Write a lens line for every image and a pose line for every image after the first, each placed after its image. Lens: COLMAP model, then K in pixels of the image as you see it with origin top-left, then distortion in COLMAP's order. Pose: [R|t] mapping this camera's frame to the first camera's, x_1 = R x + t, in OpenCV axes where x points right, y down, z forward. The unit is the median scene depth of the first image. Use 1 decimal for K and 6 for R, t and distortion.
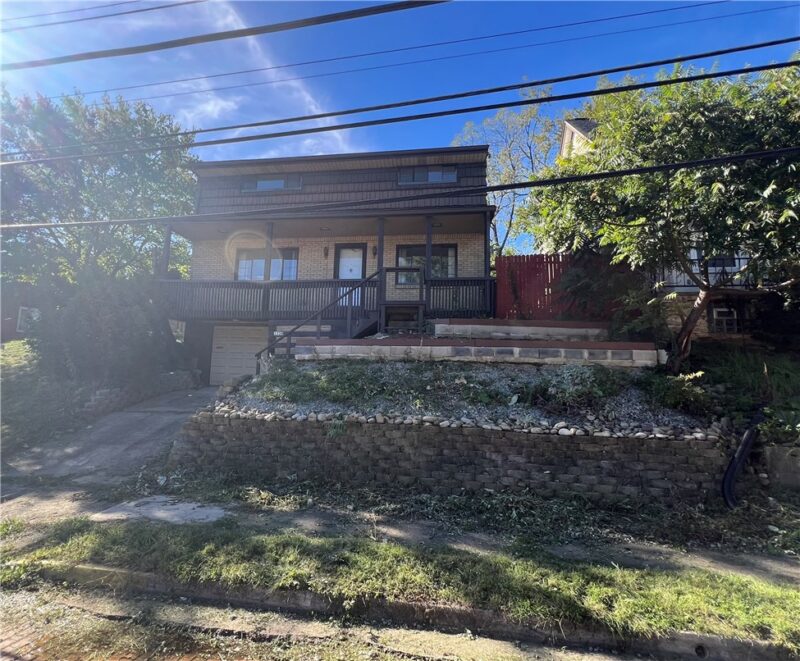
lens RADIAL K [[437.0, 0, 398.5], [0, 437.0, 333.3], [0, 0, 1]] dist [-0.004263, -0.001140]
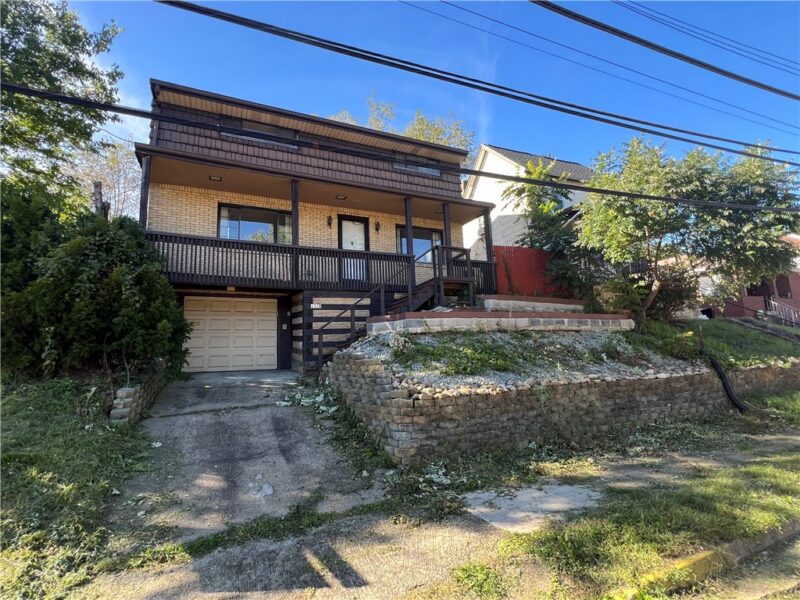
lens RADIAL K [[396.2, 0, 400.8], [0, 396.2, 297.2], [0, 0, 1]] dist [-0.000428, -0.000726]
pose [[0.819754, 0.023421, 0.572236, -0.672230], [-0.004607, 0.999401, -0.034306, 0.010062], [-0.572697, 0.025486, 0.819371, 0.266302]]
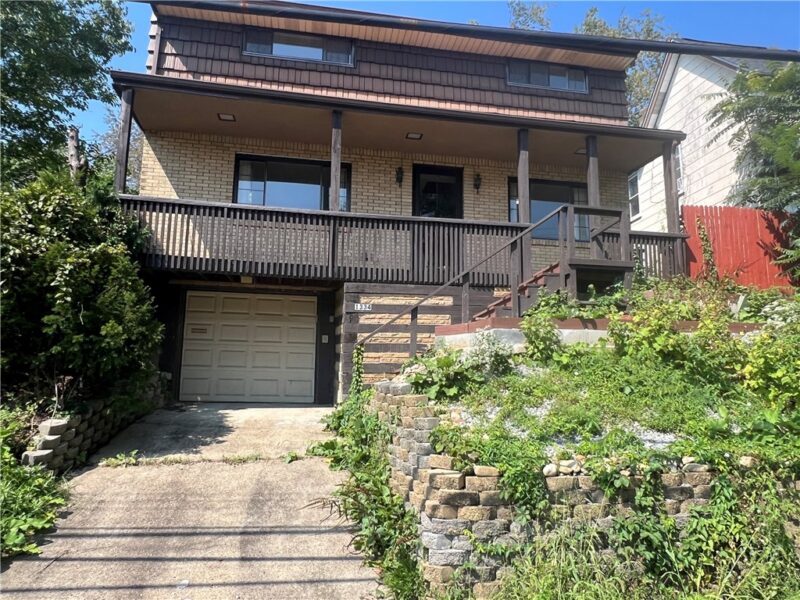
lens RADIAL K [[588.1, 0, 405.6], [0, 588.1, 296.4], [0, 0, 1]] dist [-0.000690, 0.003376]
pose [[0.940946, 0.035070, 0.336735, -0.542935], [-0.023778, 0.999010, -0.037600, 0.015179], [-0.337721, 0.027373, 0.940848, 0.297858]]
